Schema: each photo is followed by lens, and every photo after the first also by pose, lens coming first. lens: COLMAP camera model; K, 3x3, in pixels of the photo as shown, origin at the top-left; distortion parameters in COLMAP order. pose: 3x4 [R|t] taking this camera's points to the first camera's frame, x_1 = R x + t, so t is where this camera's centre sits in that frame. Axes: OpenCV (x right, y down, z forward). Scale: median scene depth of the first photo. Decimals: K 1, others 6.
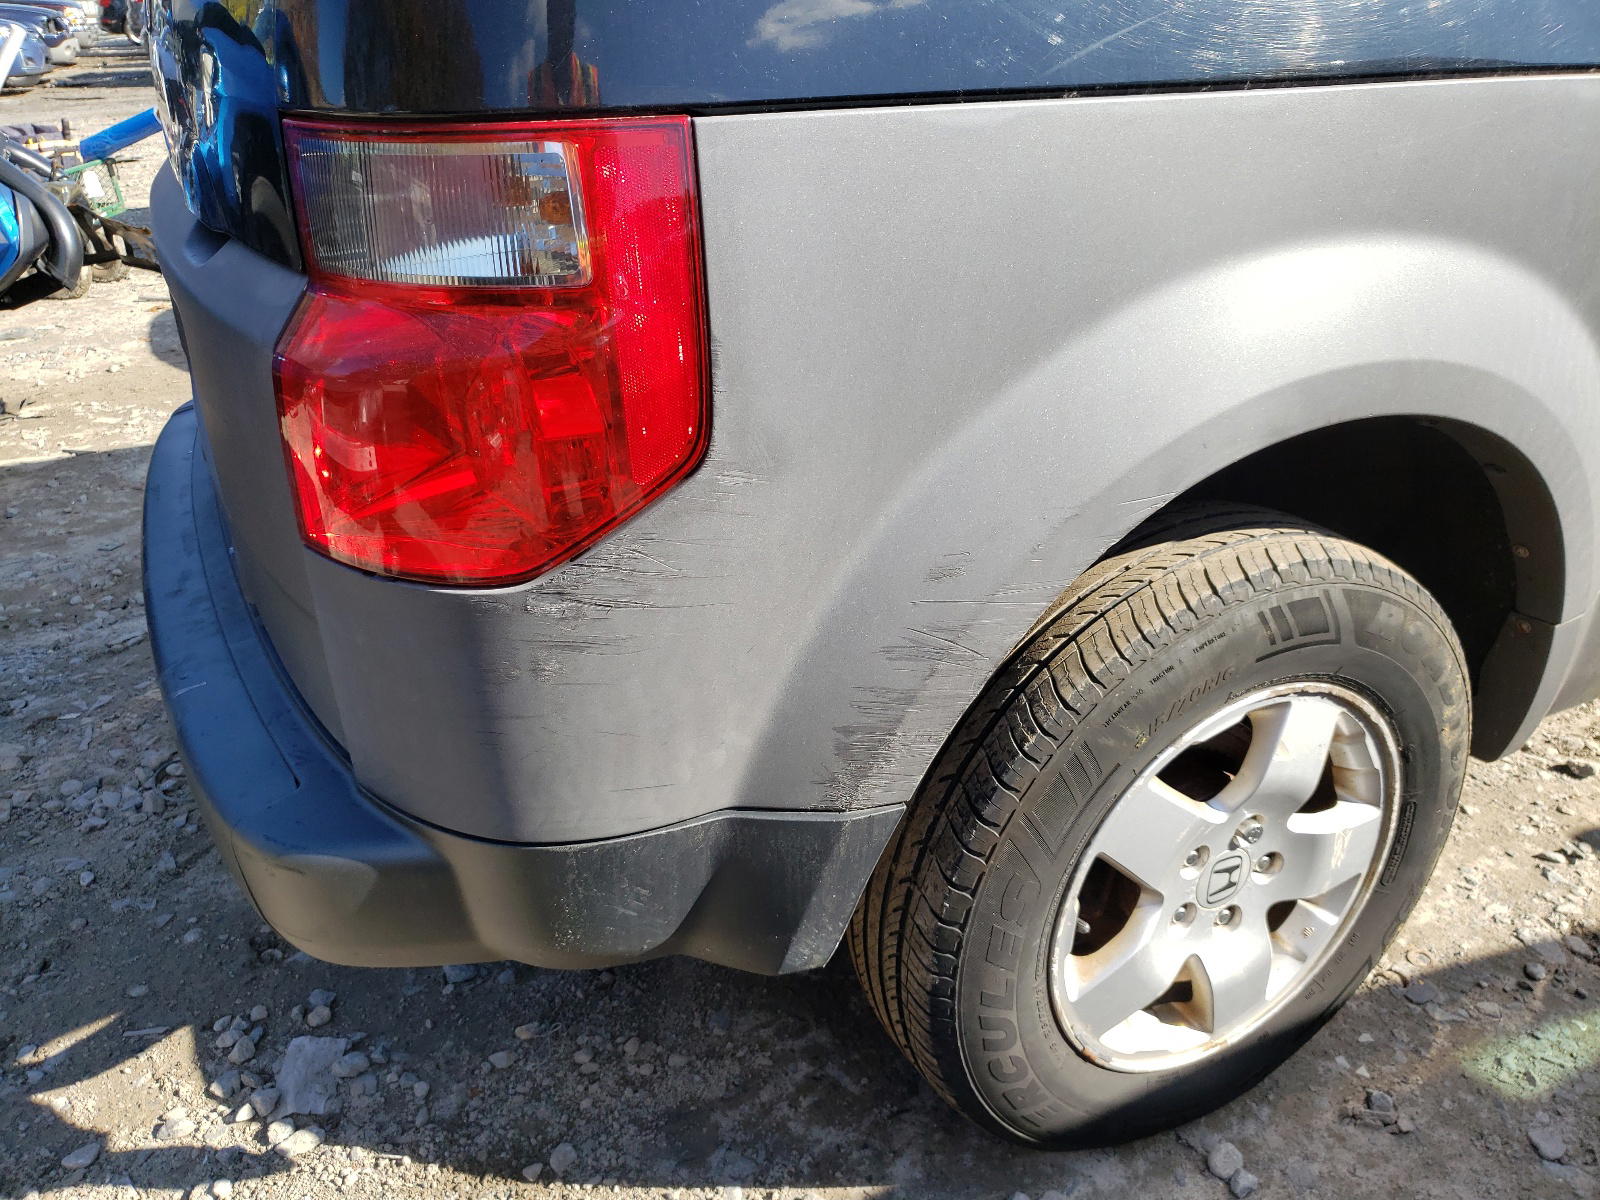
lens RADIAL K [[1208.4, 0, 796.7], [0, 1208.4, 606.2], [0, 0, 1]] dist [0.026515, -0.010304]
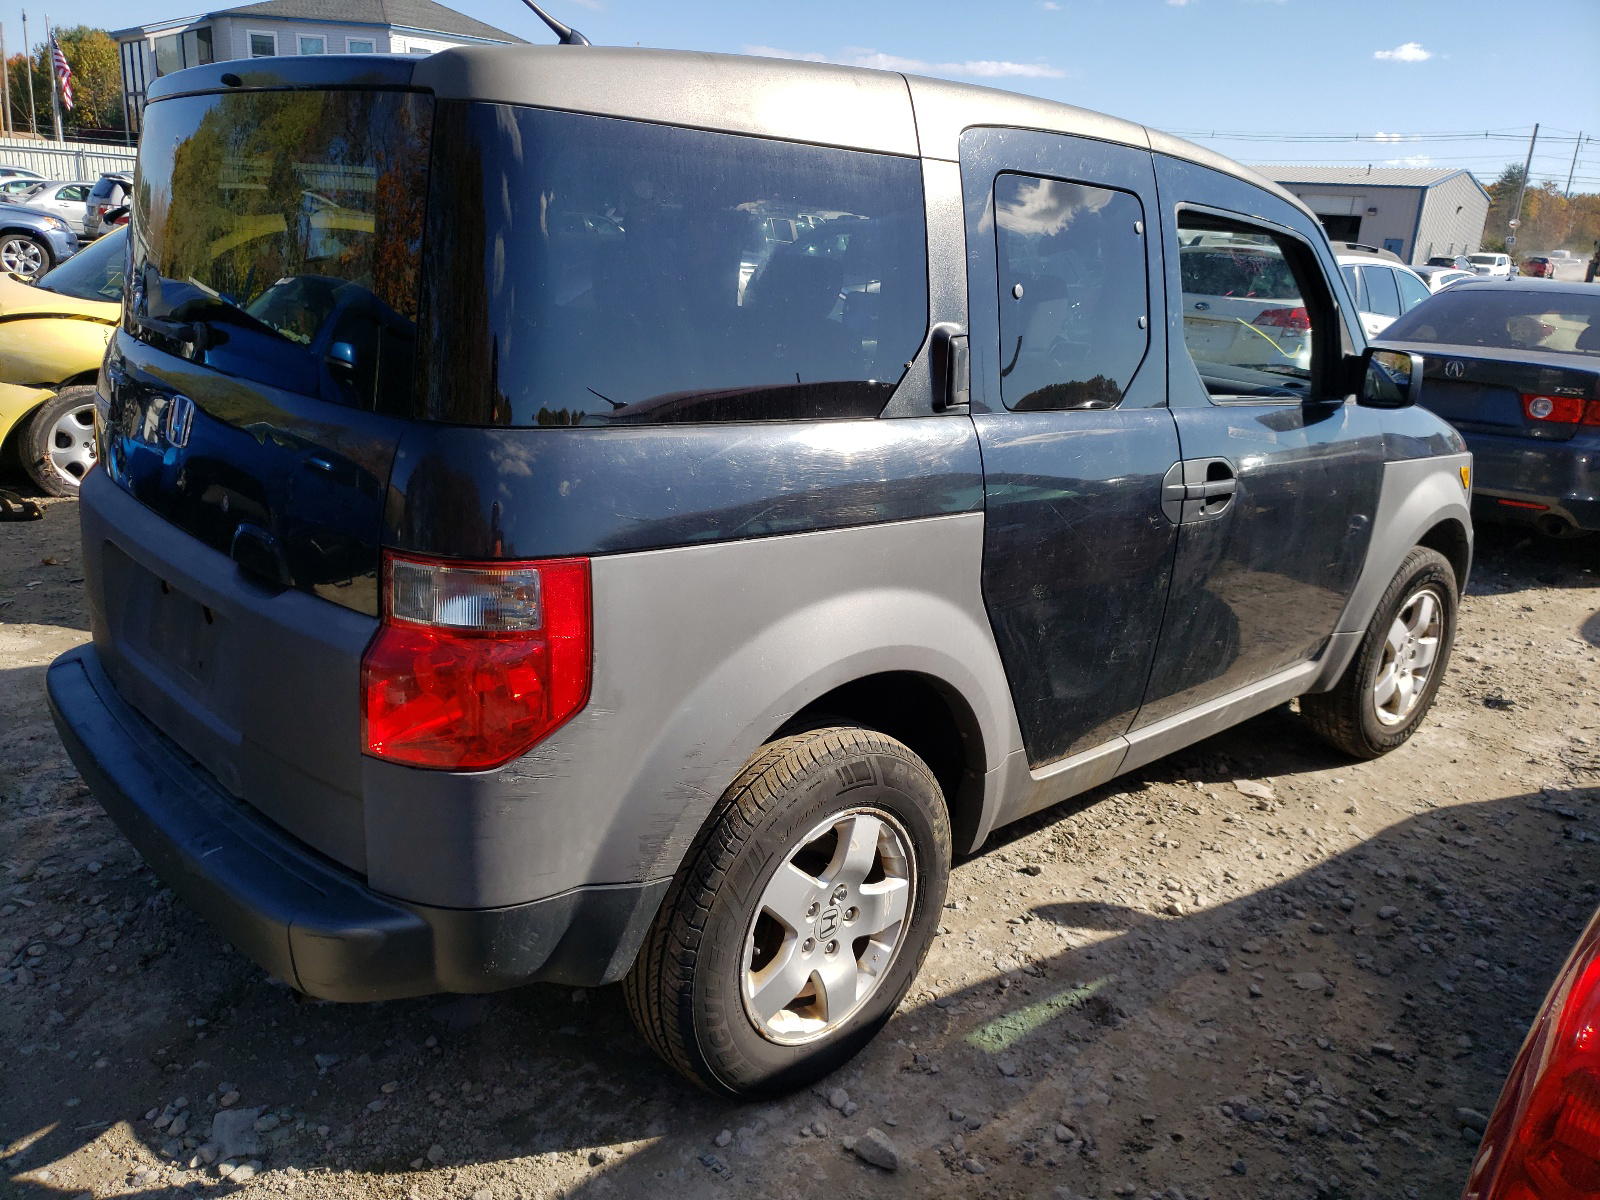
lens RADIAL K [[1208.4, 0, 797.8], [0, 1208.4, 600.3], [0, 0, 1]] dist [0.026515, -0.010304]
pose [[0.947755, -0.001546, 0.318997, -0.250431], [0.055767, 0.985392, -0.160911, 0.037643], [-0.314088, 0.170294, 0.933996, -0.707656]]
